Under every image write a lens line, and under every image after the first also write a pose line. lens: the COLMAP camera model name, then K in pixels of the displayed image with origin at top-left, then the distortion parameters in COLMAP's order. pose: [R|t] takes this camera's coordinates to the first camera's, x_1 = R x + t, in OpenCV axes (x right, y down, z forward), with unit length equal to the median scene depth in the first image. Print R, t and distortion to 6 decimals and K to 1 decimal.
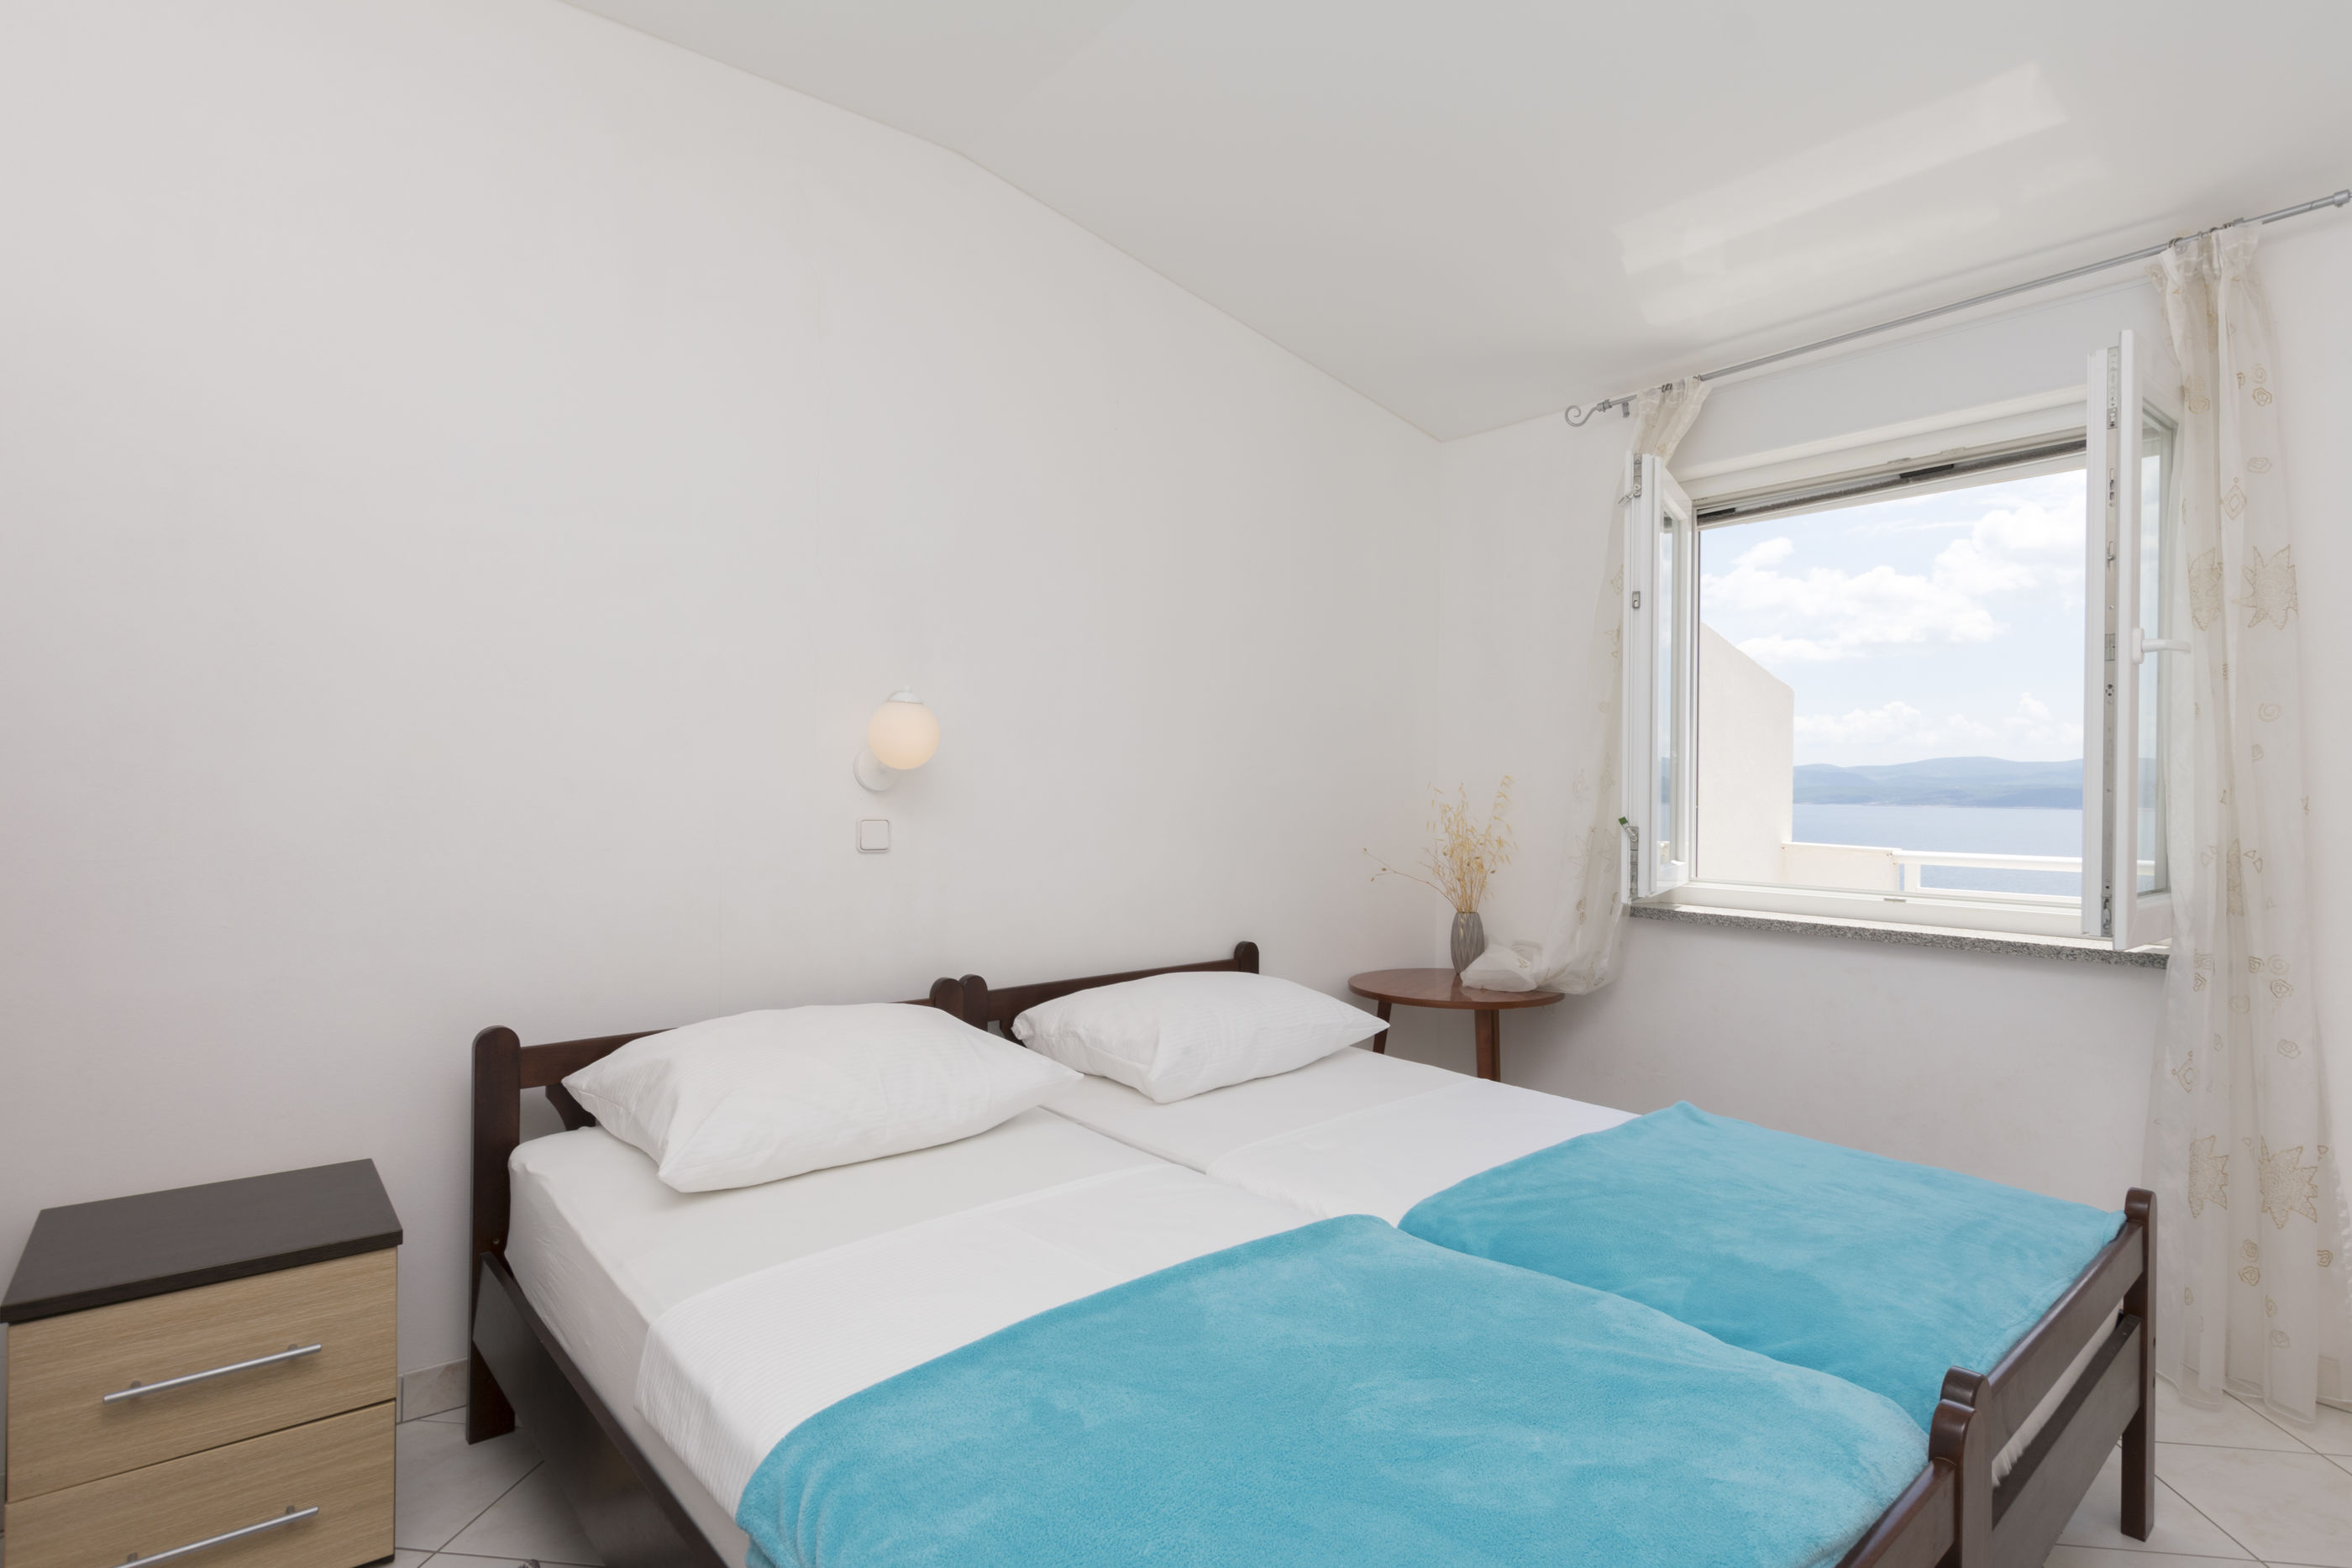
lens RADIAL K [[1168.0, 0, 1177.3], [0, 1168.0, 788.0], [0, 0, 1]] dist [0.005000, -0.001834]
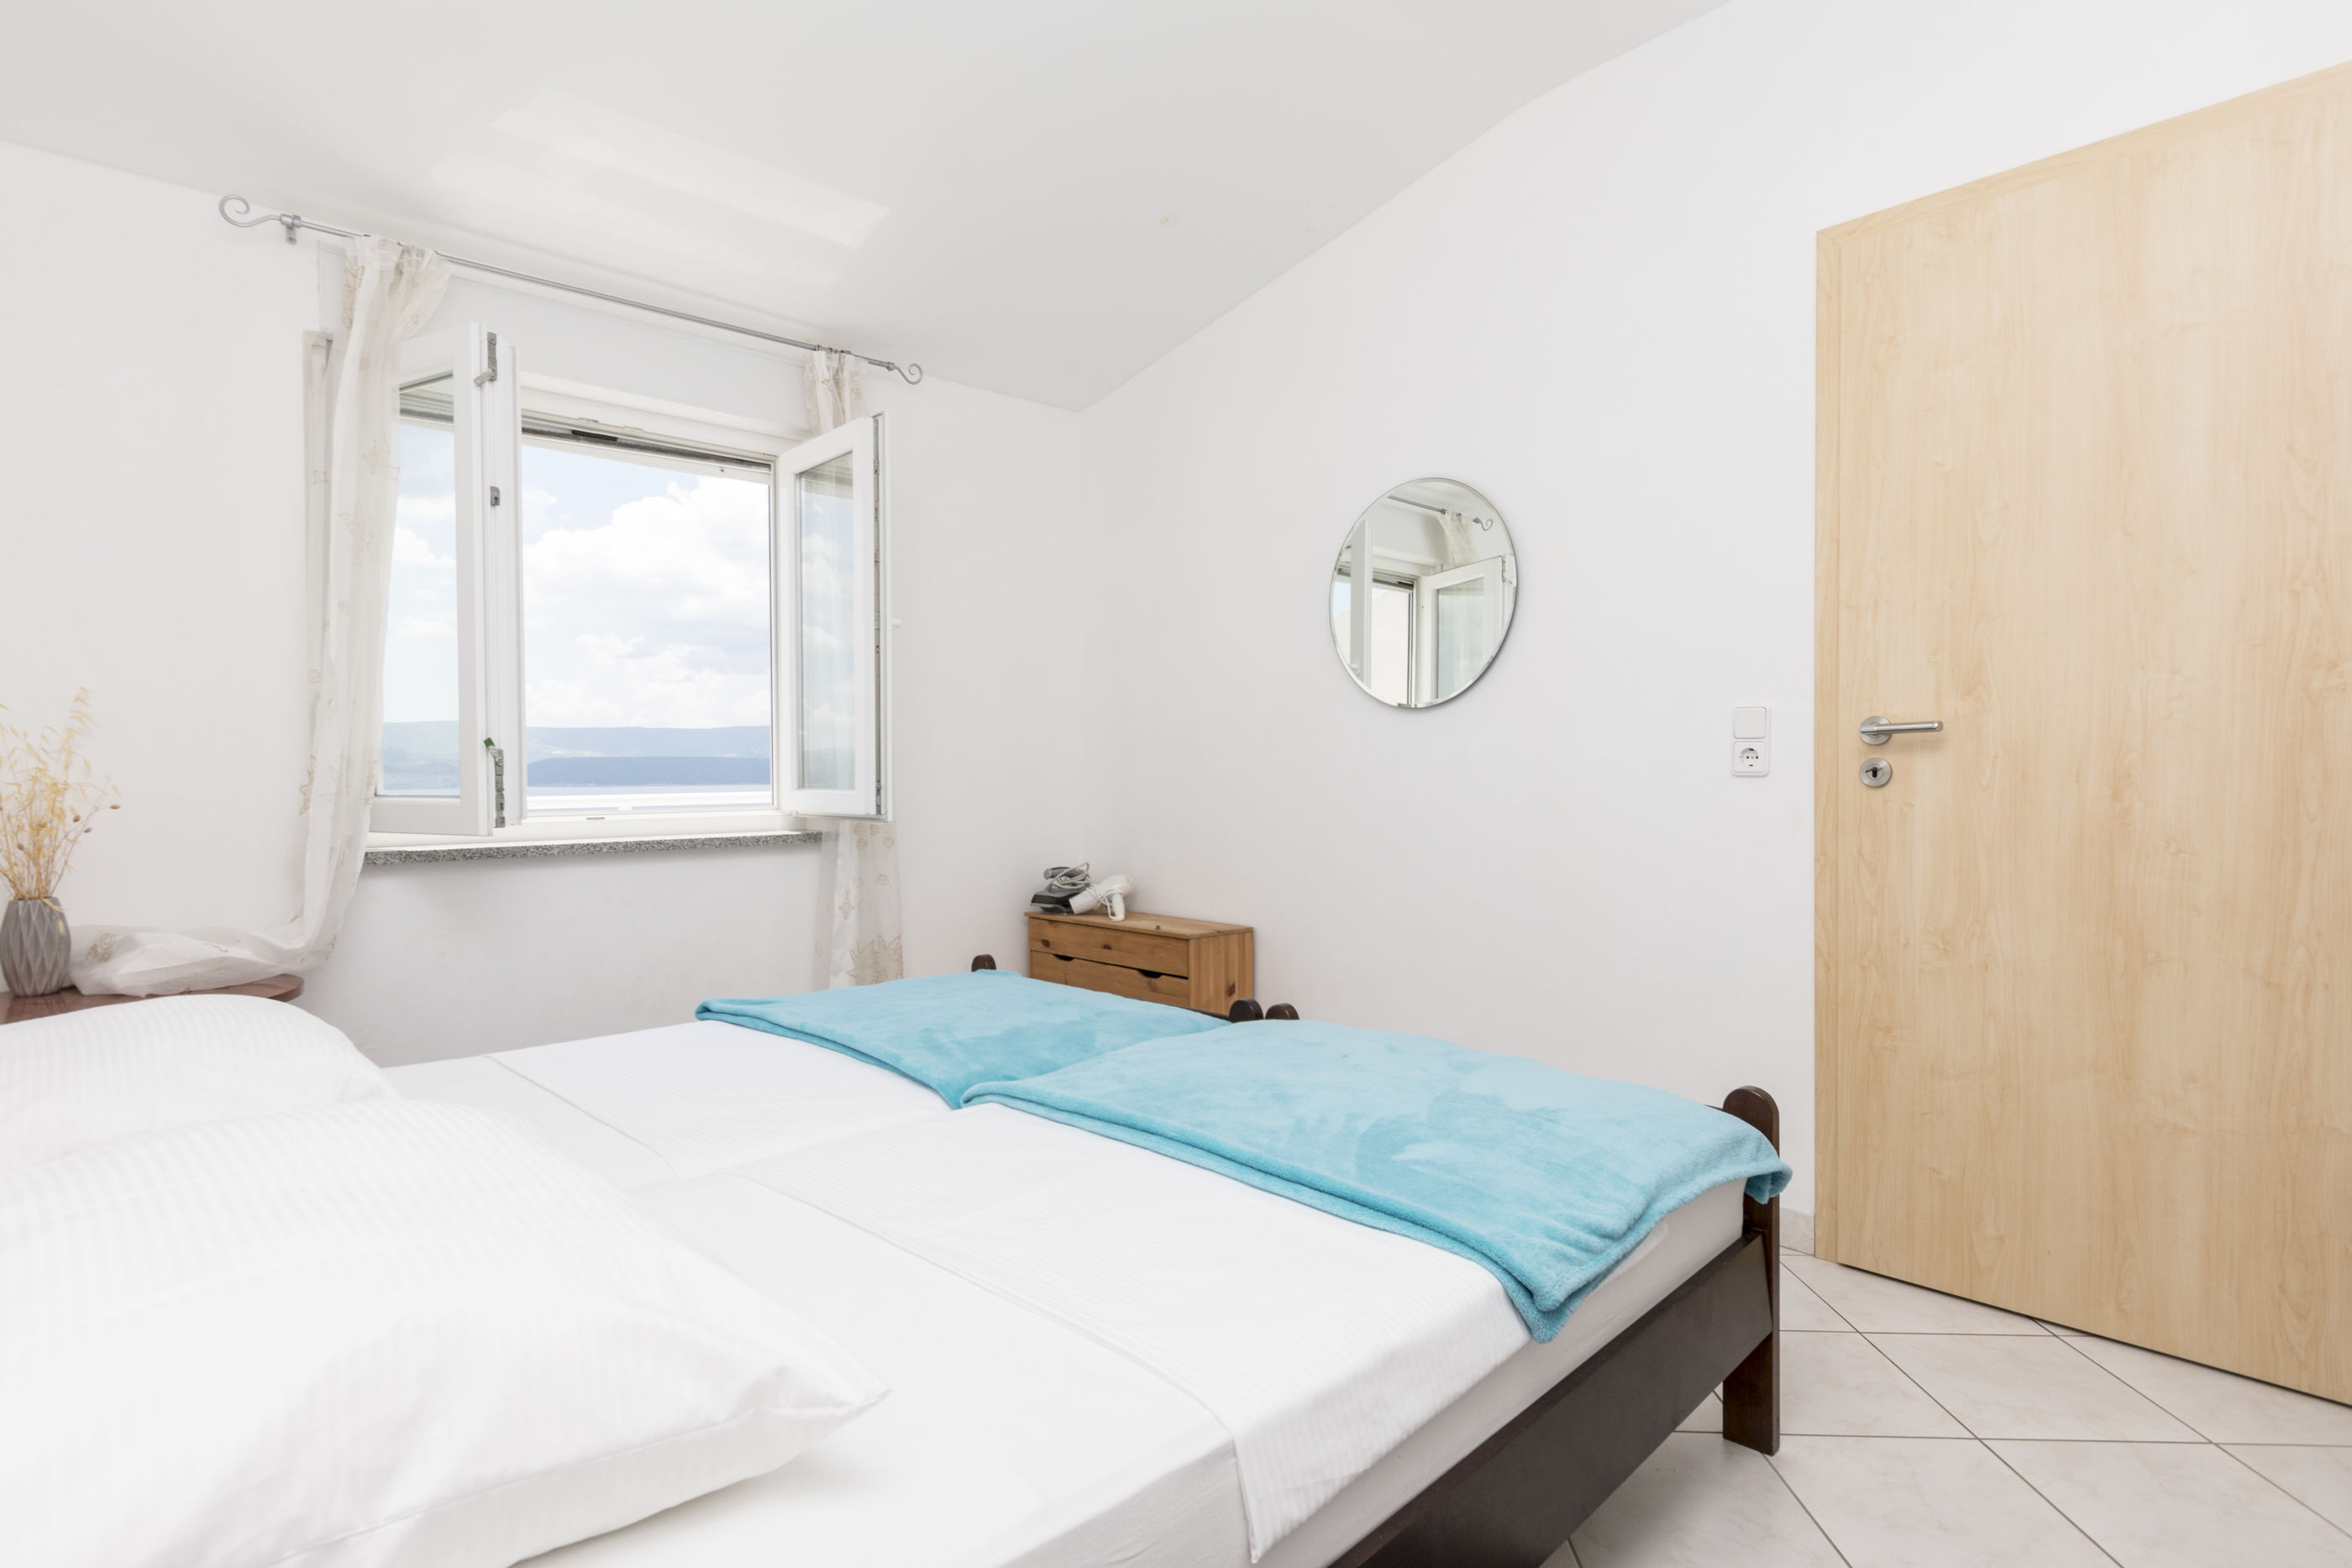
lens RADIAL K [[1168.0, 0, 1173.2], [0, 1168.0, 772.8], [0, 0, 1]] dist [0.005000, -0.001834]
pose [[-0.048307, -0.014303, 0.998730, -0.534056], [0.002197, 0.999894, 0.014426, 0.039476], [-0.998830, 0.002891, -0.048270, 0.524046]]
